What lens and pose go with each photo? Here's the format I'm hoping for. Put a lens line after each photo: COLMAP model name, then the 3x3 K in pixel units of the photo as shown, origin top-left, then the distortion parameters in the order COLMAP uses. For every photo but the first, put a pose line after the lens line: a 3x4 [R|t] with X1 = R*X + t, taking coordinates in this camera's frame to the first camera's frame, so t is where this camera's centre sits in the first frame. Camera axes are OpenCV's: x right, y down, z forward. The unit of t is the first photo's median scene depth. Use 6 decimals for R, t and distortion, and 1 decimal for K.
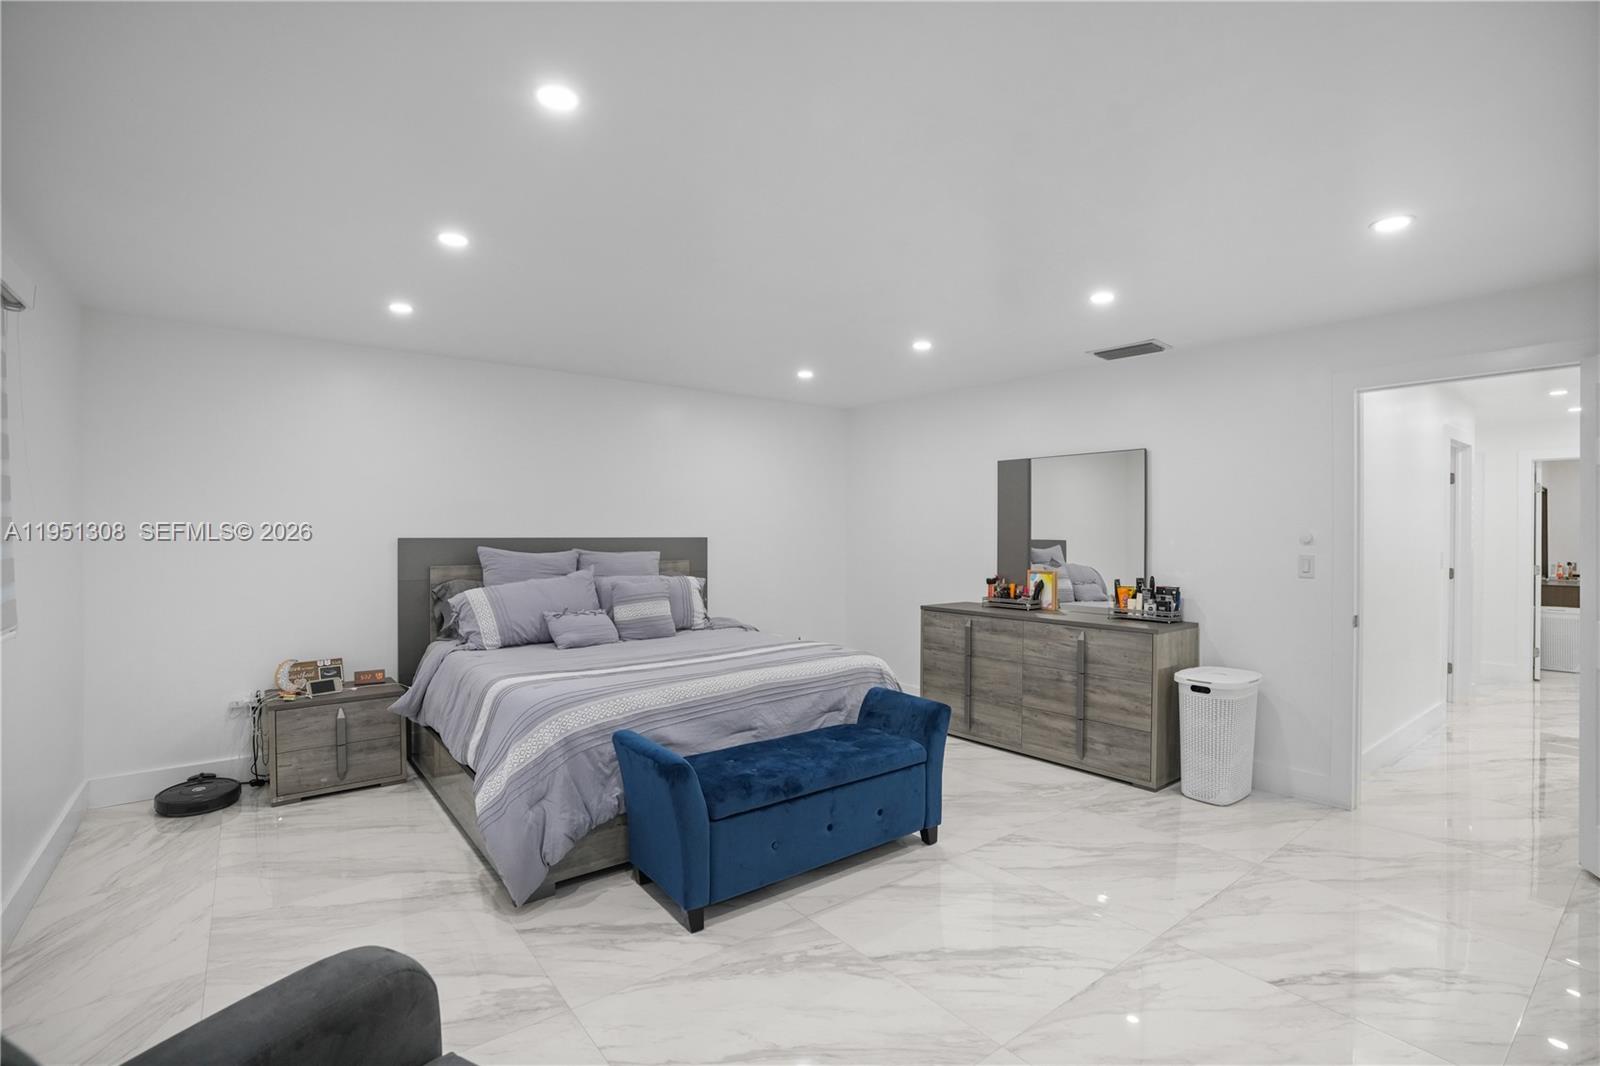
lens RADIAL K [[735.4, 0, 806.4], [0, 735.4, 525.7], [0, 0, 1]] dist [-0.064841, 0.024125]
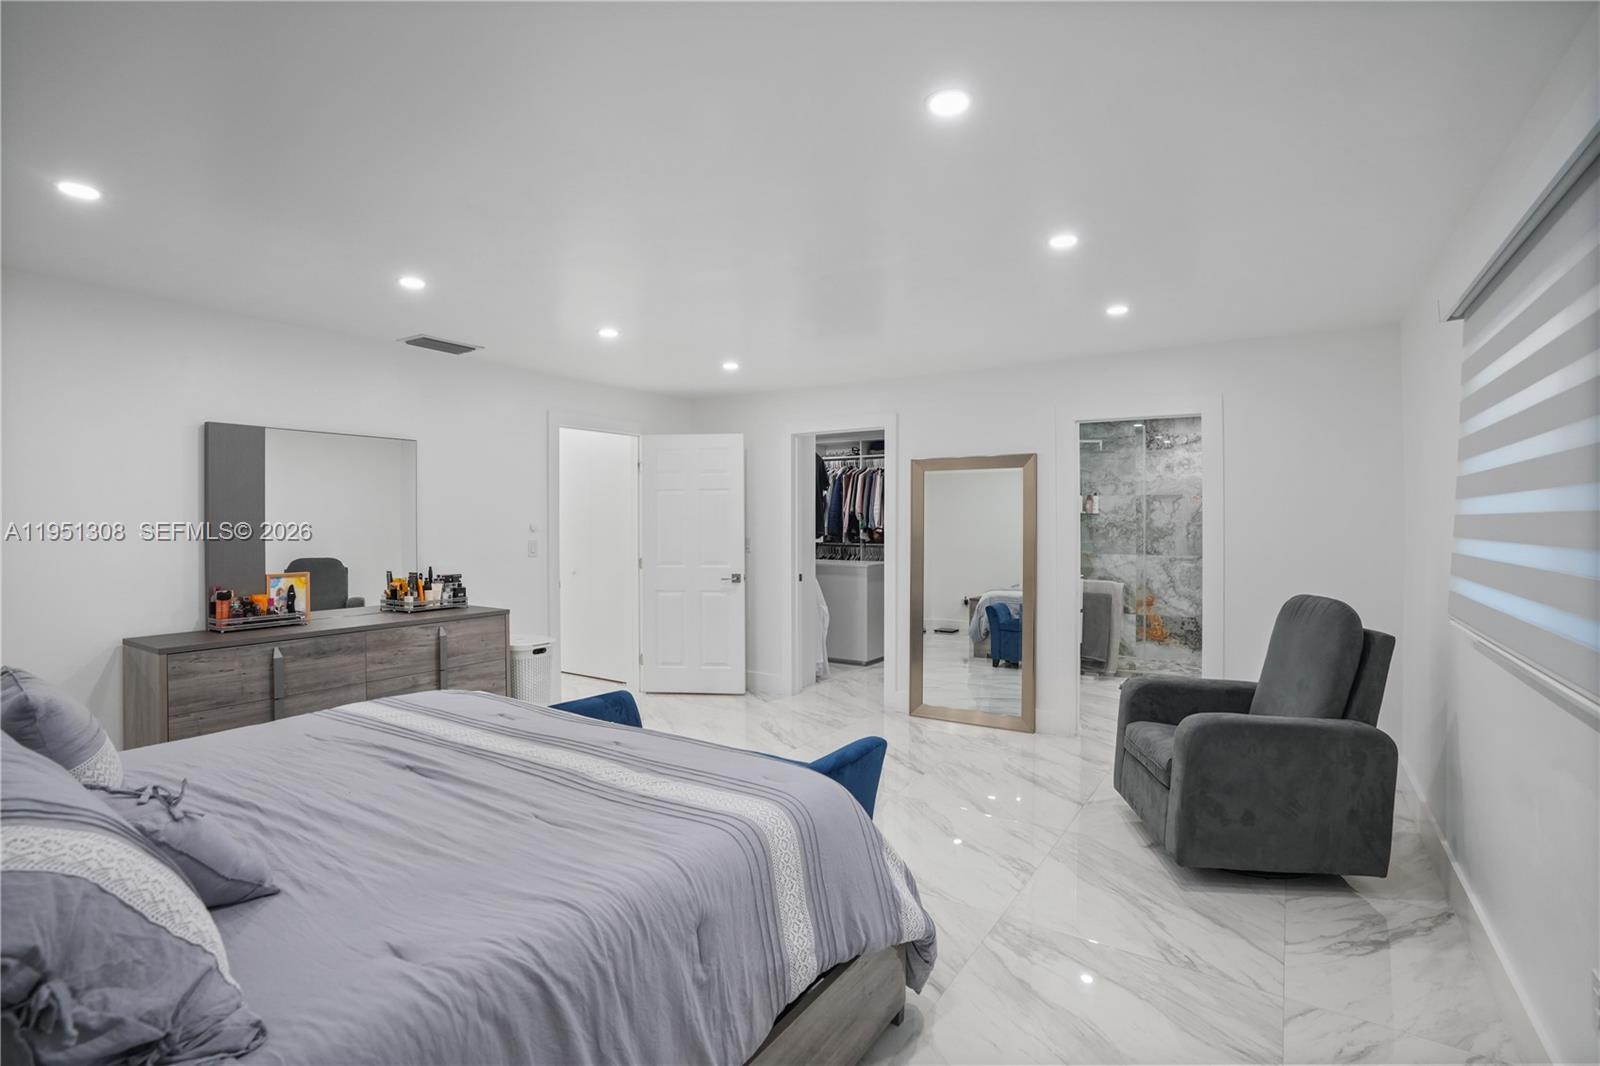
lens RADIAL K [[735.4, 0, 806.4], [0, 735.4, 525.7], [0, 0, 1]] dist [-0.064841, 0.024125]
pose [[-0.301845, -0.009216, 0.953312, -0.633243], [-0.007497, 0.999945, 0.007293, -0.000037], [-0.953328, -0.004945, -0.301897, 0.766172]]
